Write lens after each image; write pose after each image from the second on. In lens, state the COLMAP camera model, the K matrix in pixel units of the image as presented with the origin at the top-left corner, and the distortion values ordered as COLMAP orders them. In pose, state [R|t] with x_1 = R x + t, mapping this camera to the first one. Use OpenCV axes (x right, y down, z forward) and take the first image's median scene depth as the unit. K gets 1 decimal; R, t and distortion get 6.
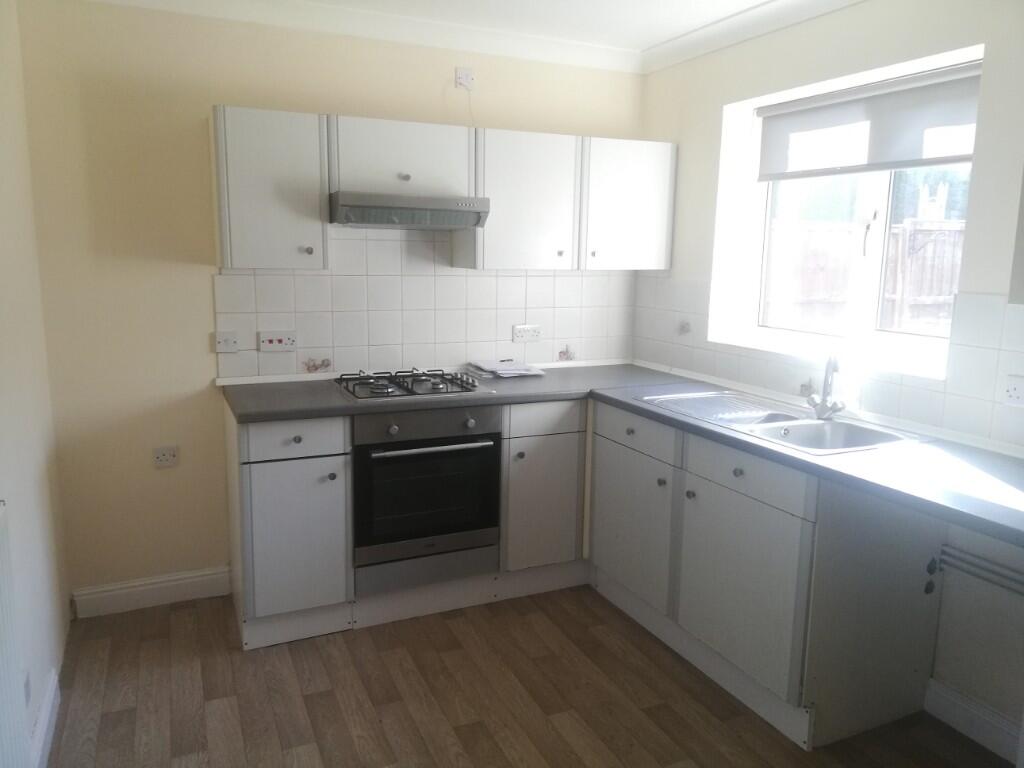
lens RADIAL K [[780.2, 0, 515.0], [0, 780.2, 381.1], [0, 0, 1]] dist [0.041600, -0.028885]
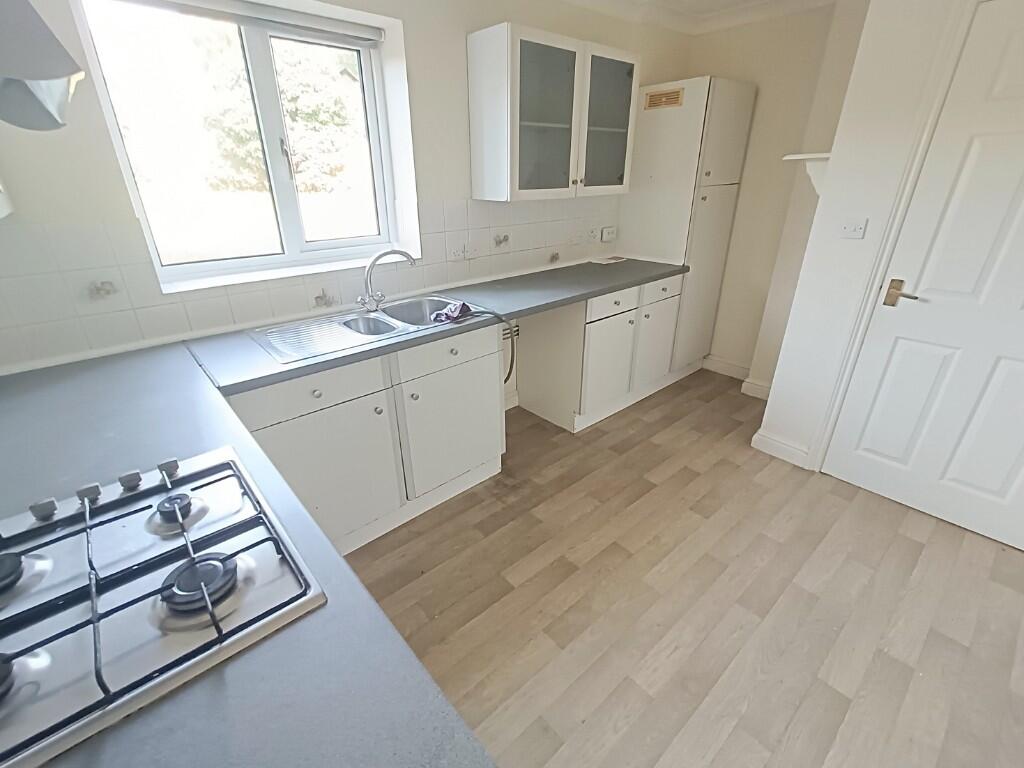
lens RADIAL K [[464.9, 0, 527.6], [0, 464.9, 372.0], [0, 0, 1]] dist [0.002458, 0.000333]
pose [[-0.304866, -0.376781, 0.874696, -0.397961], [0.169649, 0.882245, 0.439162, -0.152134], [-0.937164, 0.282277, -0.205046, 0.886297]]
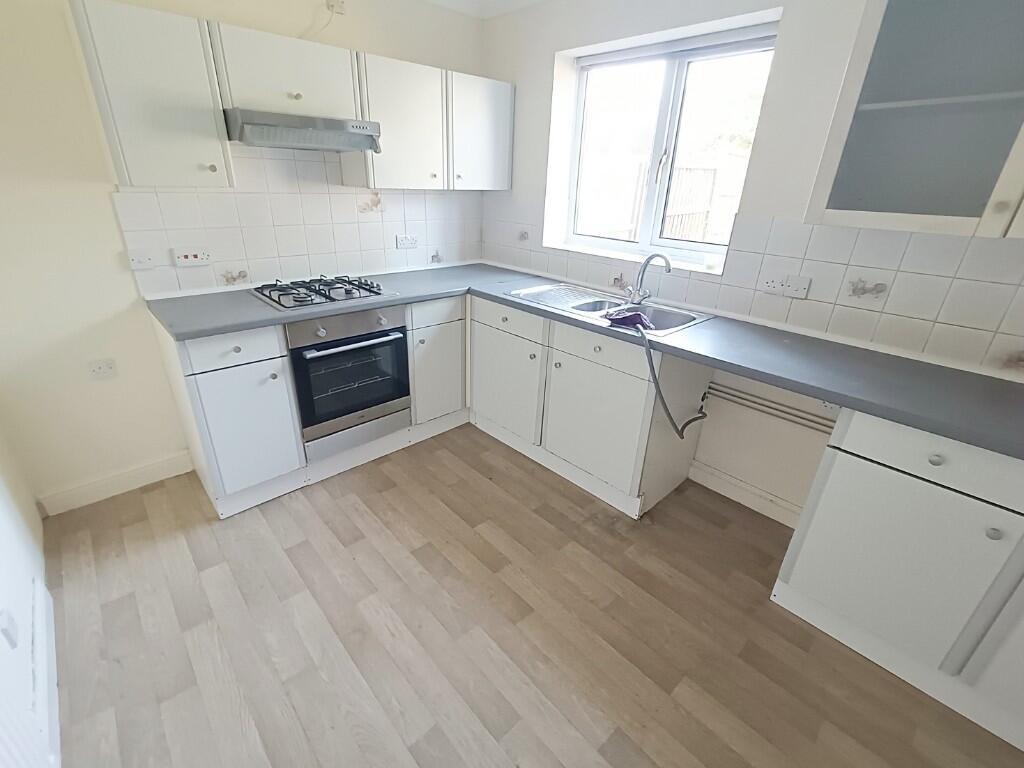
lens RADIAL K [[464.9, 0, 504.7], [0, 464.9, 392.1], [0, 0, 1]] dist [0.002458, 0.000333]
pose [[0.951471, -0.113205, 0.286159, -0.099870], [0.031660, 0.960956, 0.274885, -0.036613], [-0.306104, -0.252486, 0.917906, 0.224573]]
